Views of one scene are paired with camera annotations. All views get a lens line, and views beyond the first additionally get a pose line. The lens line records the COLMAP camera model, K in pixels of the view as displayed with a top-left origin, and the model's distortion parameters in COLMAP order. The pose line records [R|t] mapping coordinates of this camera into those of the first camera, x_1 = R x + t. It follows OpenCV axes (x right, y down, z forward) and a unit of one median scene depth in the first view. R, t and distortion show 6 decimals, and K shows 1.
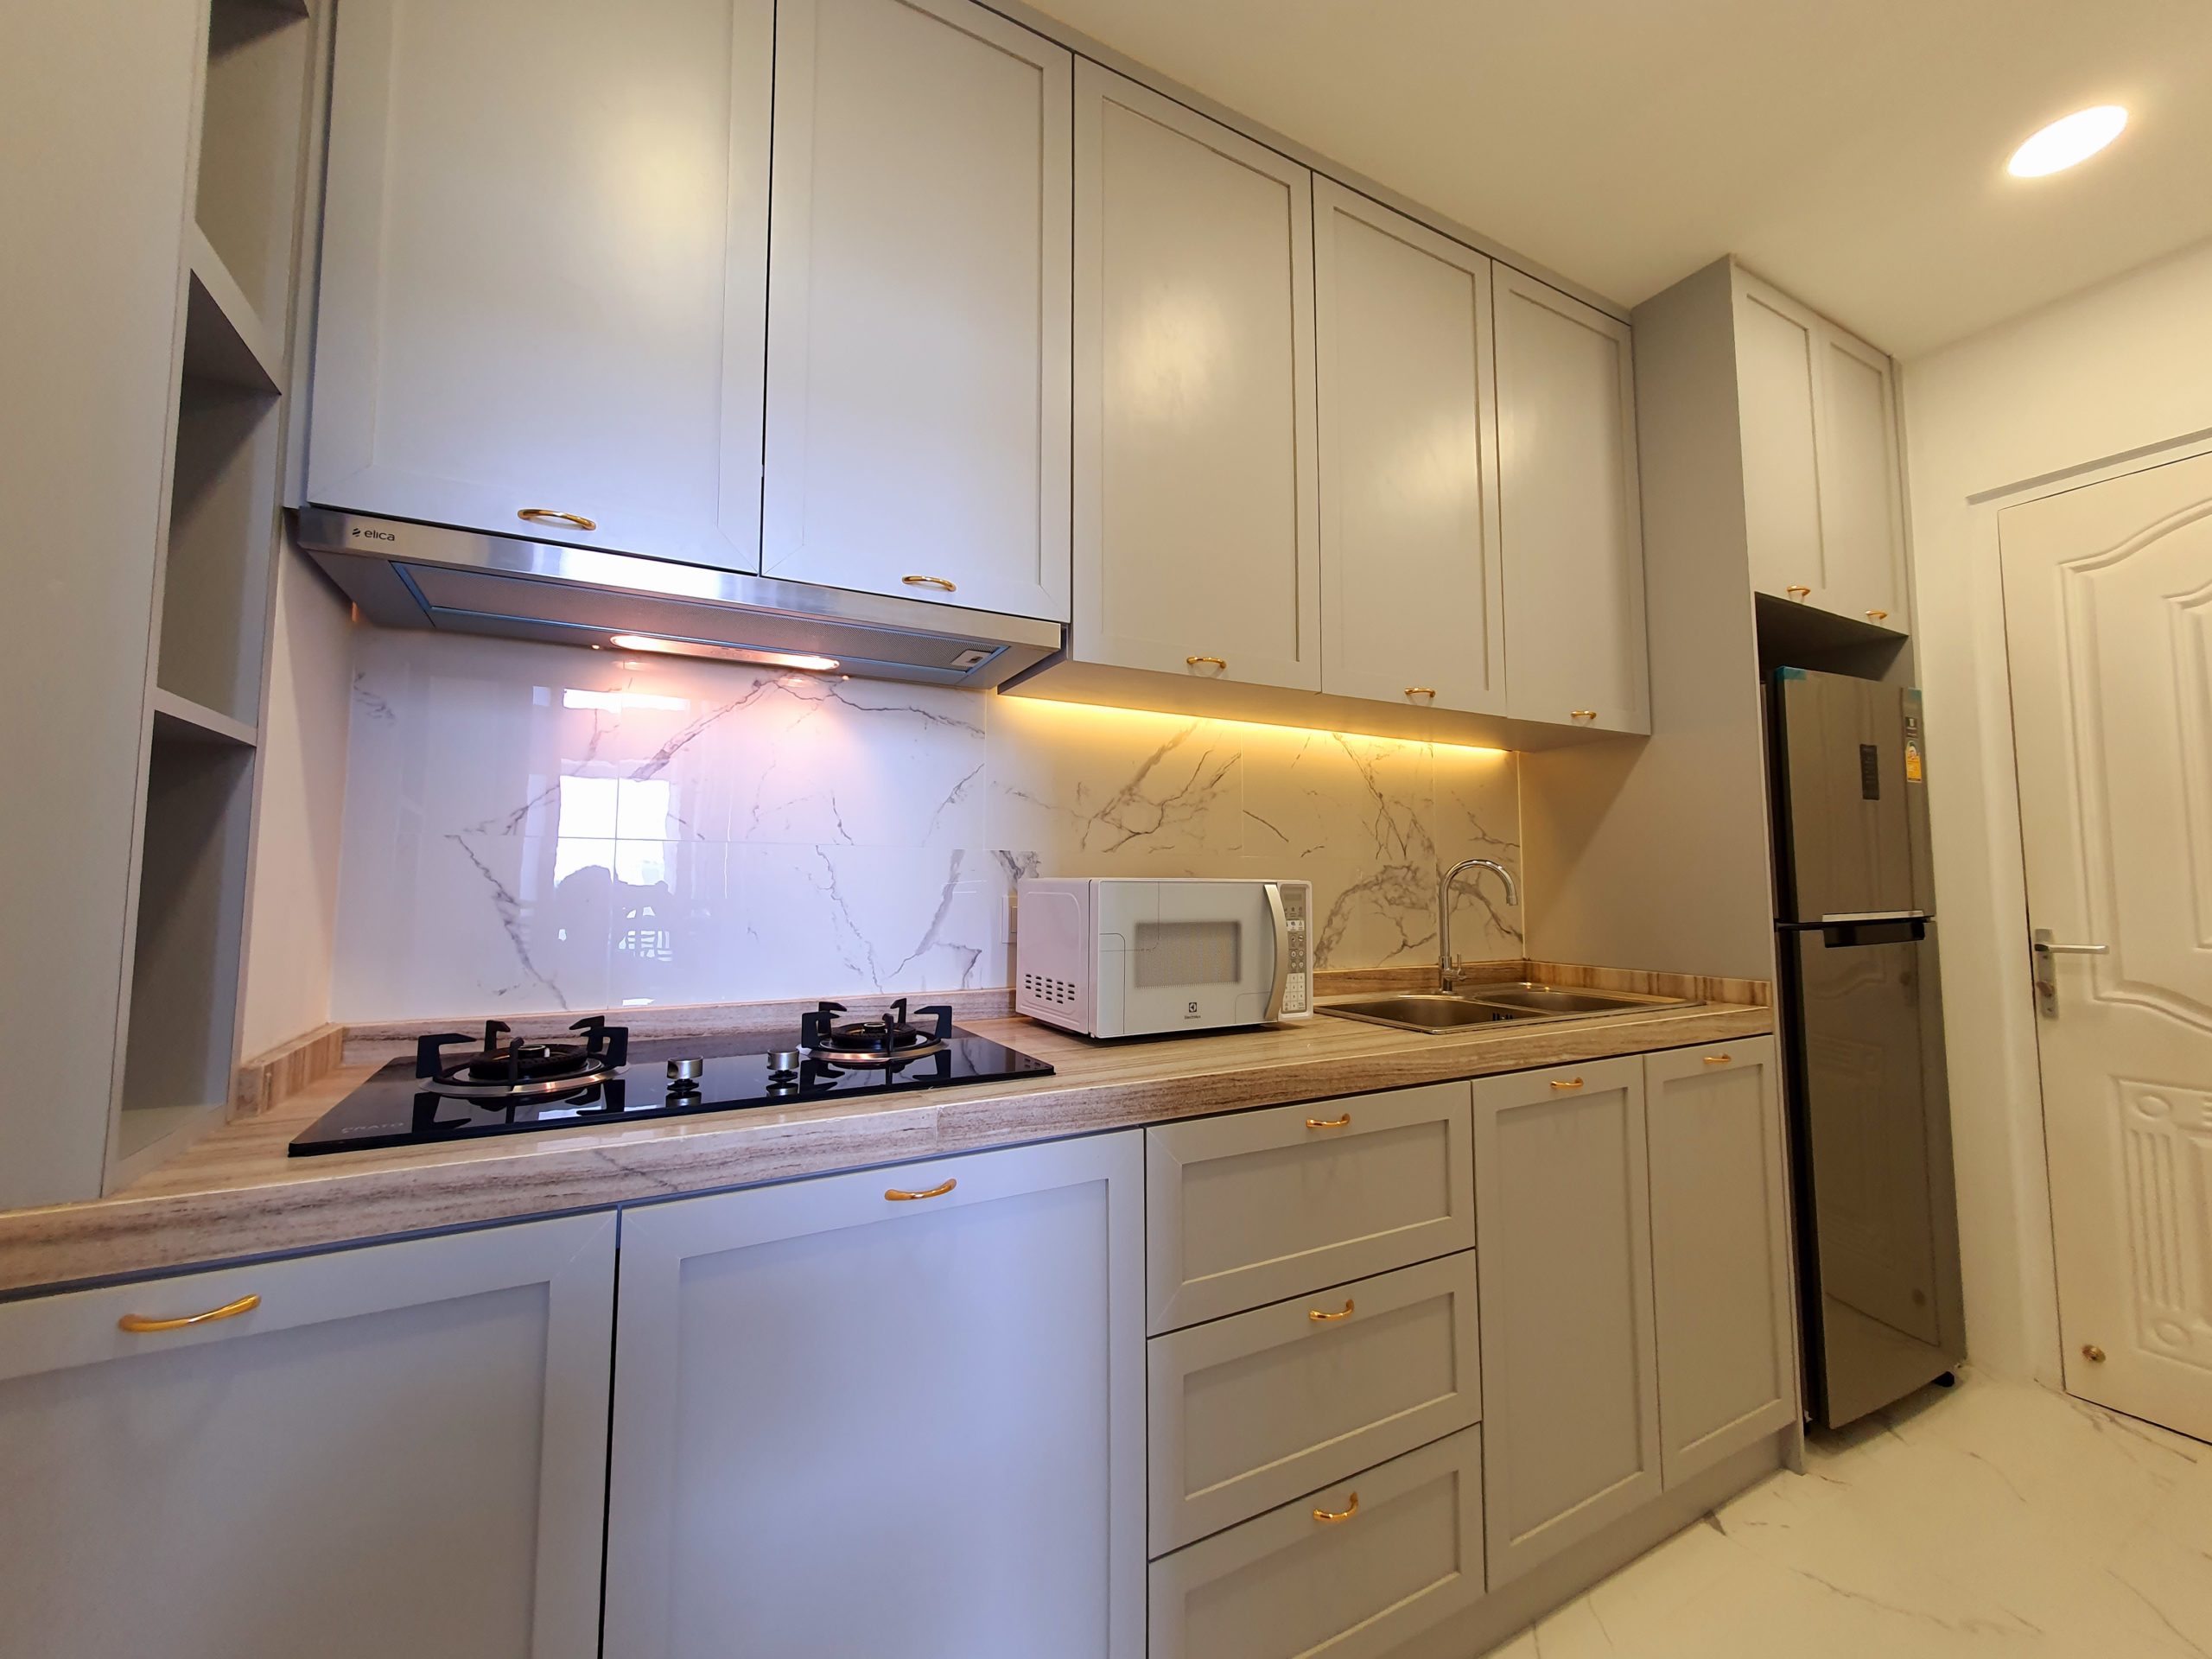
lens RADIAL K [[878.7, 0, 1090.8], [0, 878.7, 825.4], [0, 0, 1]] dist [0.011285, 0.000113]
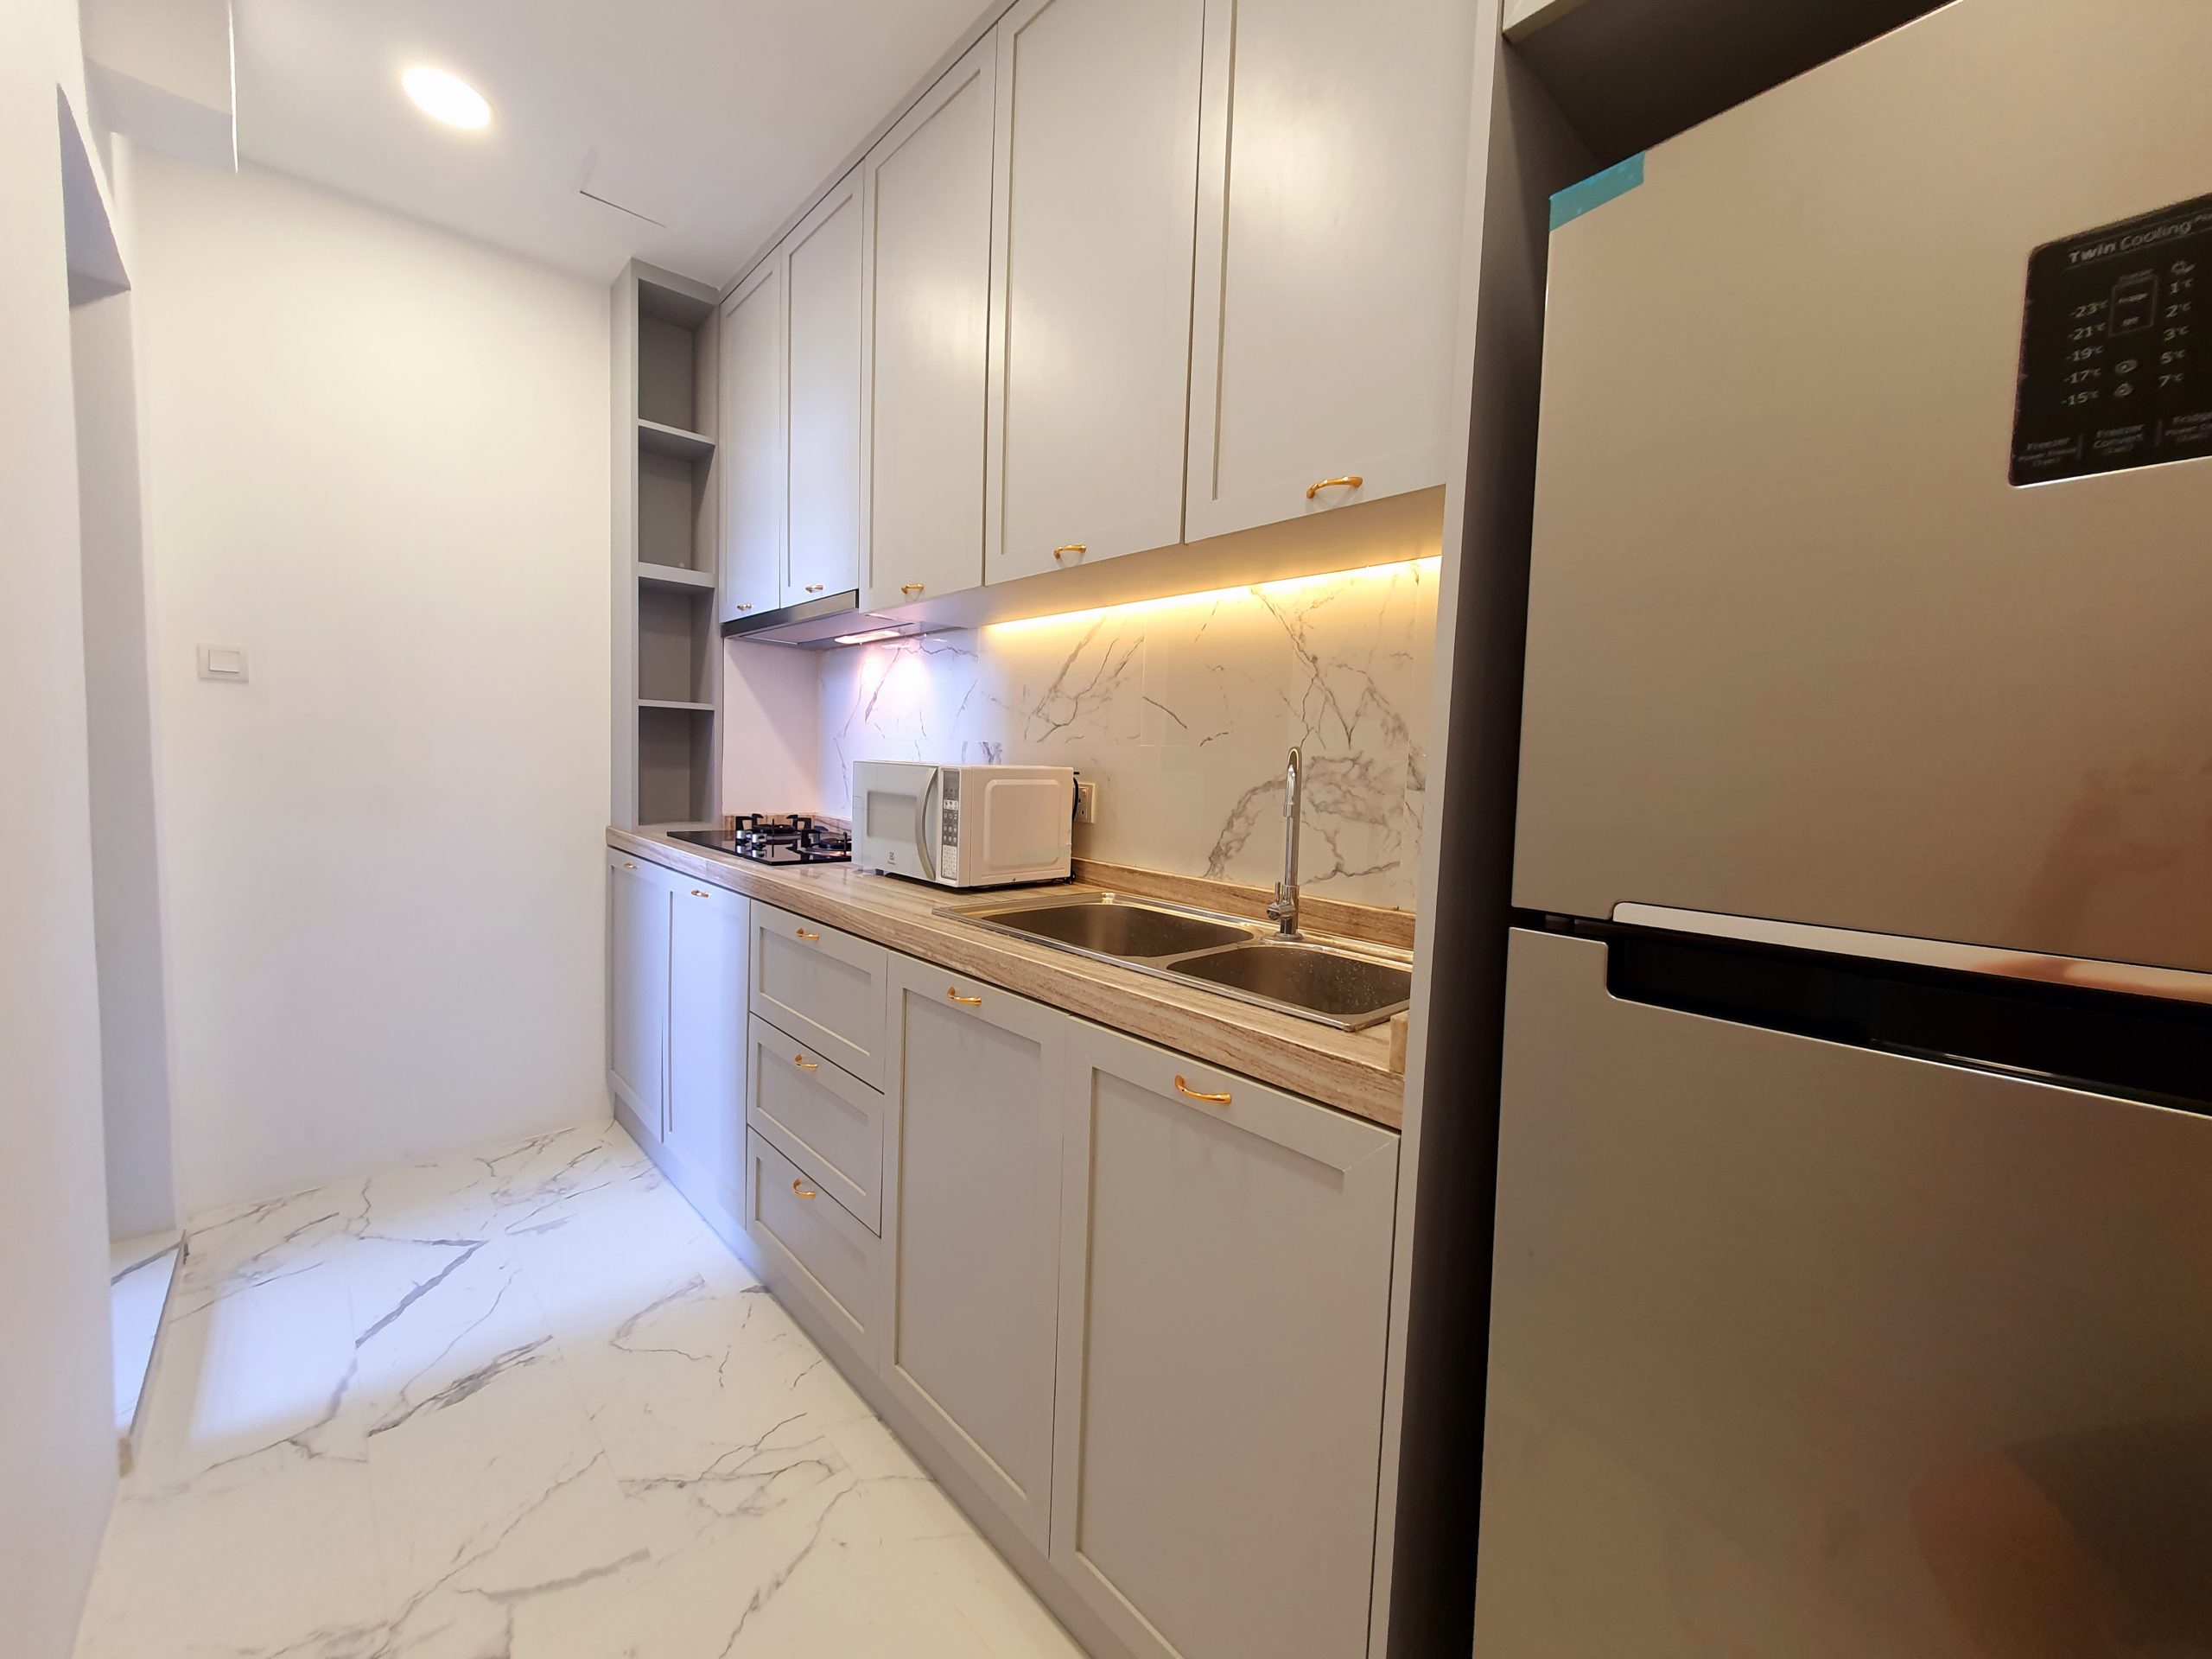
lens RADIAL K [[878.7, 0, 1089.7], [0, 878.7, 823.3], [0, 0, 1]] dist [0.011285, 0.000113]
pose [[0.237181, 0.076676, -0.968435, 1.126568], [0.029619, 0.995846, 0.086100, 0.036667], [0.971014, -0.049105, 0.233924, 0.737035]]
